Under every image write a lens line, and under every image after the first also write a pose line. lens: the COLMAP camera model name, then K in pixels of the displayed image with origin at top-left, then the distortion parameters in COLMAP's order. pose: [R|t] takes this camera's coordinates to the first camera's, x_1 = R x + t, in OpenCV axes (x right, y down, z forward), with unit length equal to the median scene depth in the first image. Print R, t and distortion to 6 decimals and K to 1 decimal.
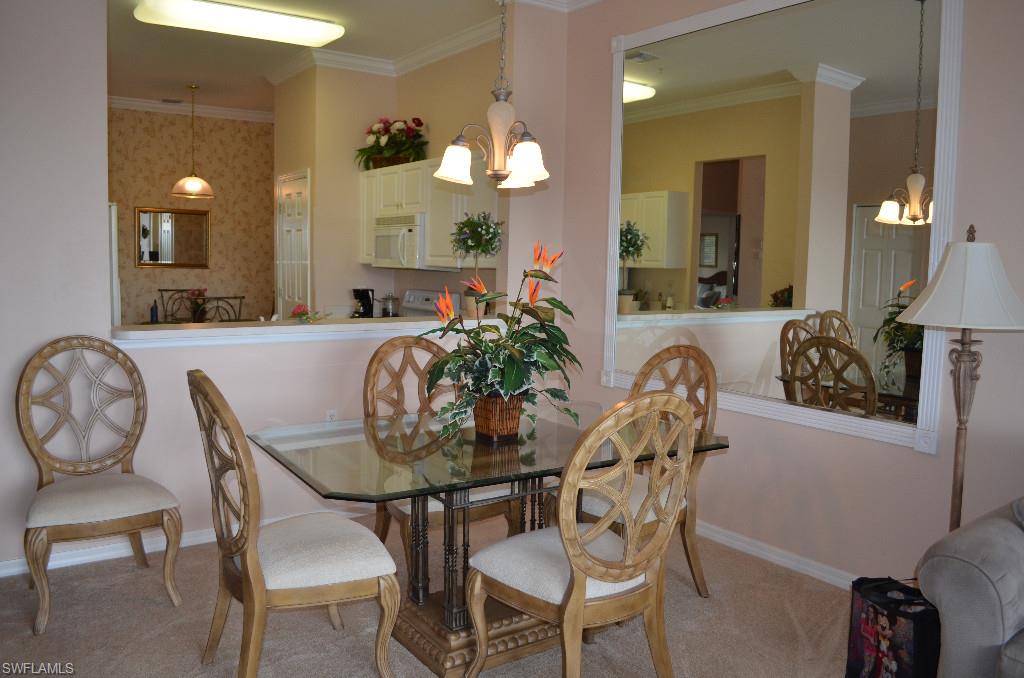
lens RADIAL K [[811.1, 0, 515.2], [0, 811.1, 342.4], [0, 0, 1]] dist [-0.086430, 0.011402]
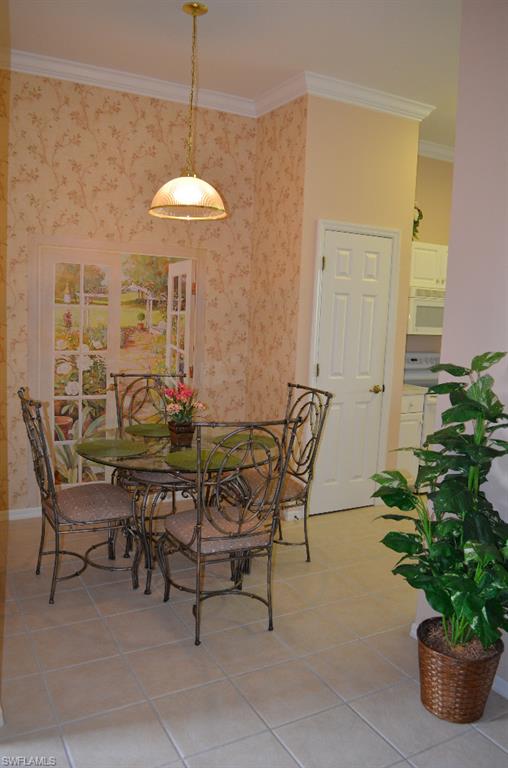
lens RADIAL K [[608.3, 0, 253.8], [0, 608.3, 384.6], [0, 0, 1]] dist [-0.086430, 0.011402]
pose [[0.112356, -0.145515, 0.982956, -0.815264], [0.055607, 0.988590, 0.139993, -0.124491], [-0.992111, 0.038930, 0.119165, 0.916091]]
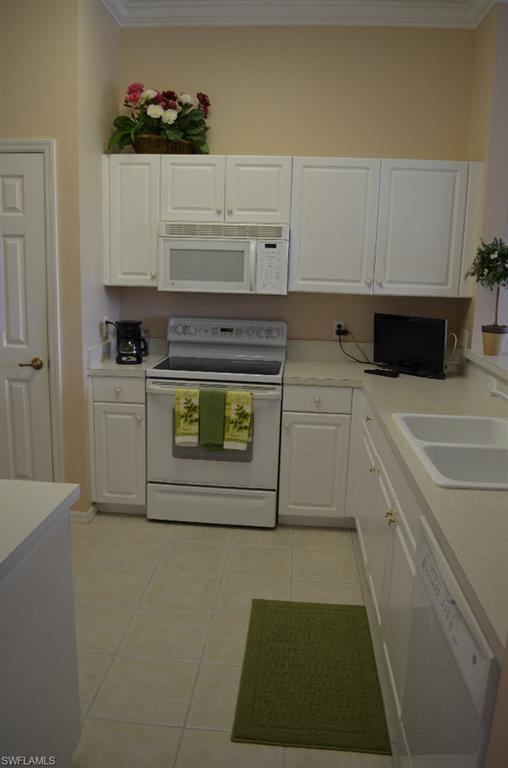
lens RADIAL K [[608.3, 0, 252.6], [0, 608.3, 383.5], [0, 0, 1]] dist [-0.086430, 0.011402]
pose [[0.639689, -0.151157, 0.753624, -0.453953], [0.062179, 0.987436, 0.145275, -0.070322], [-0.766115, -0.046071, 0.641050, 0.477106]]
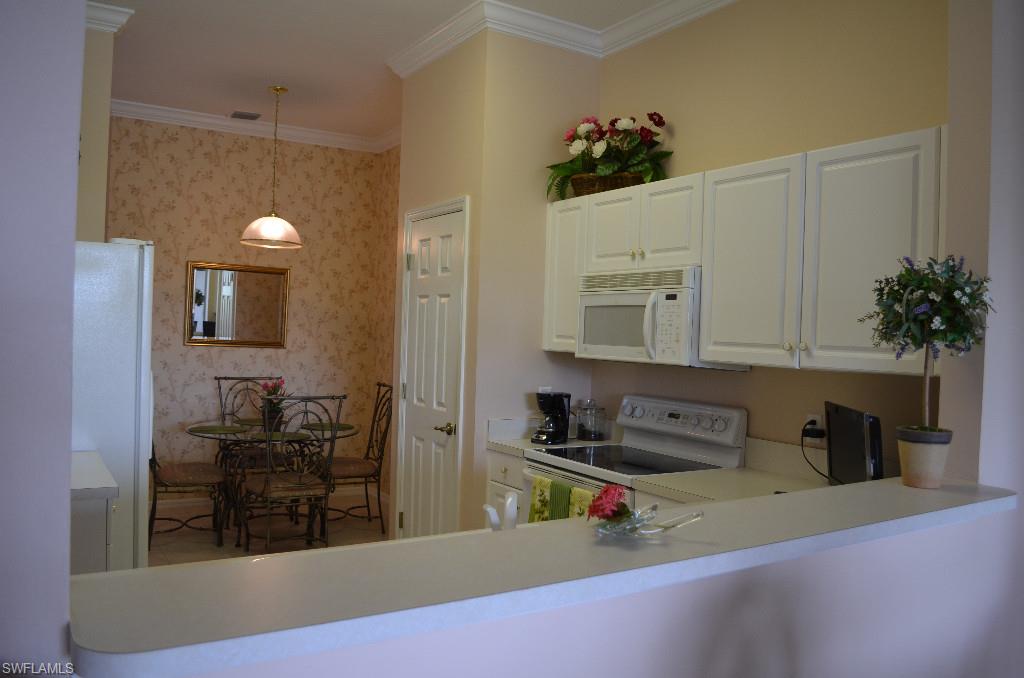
lens RADIAL K [[811.1, 0, 512.8], [0, 811.1, 339.2], [0, 0, 1]] dist [-0.086430, 0.011402]
pose [[0.998255, 0.011848, -0.057856, -0.155713], [-0.017172, 0.995574, -0.092401, -0.042099], [0.056505, 0.093234, 0.994040, 0.332400]]
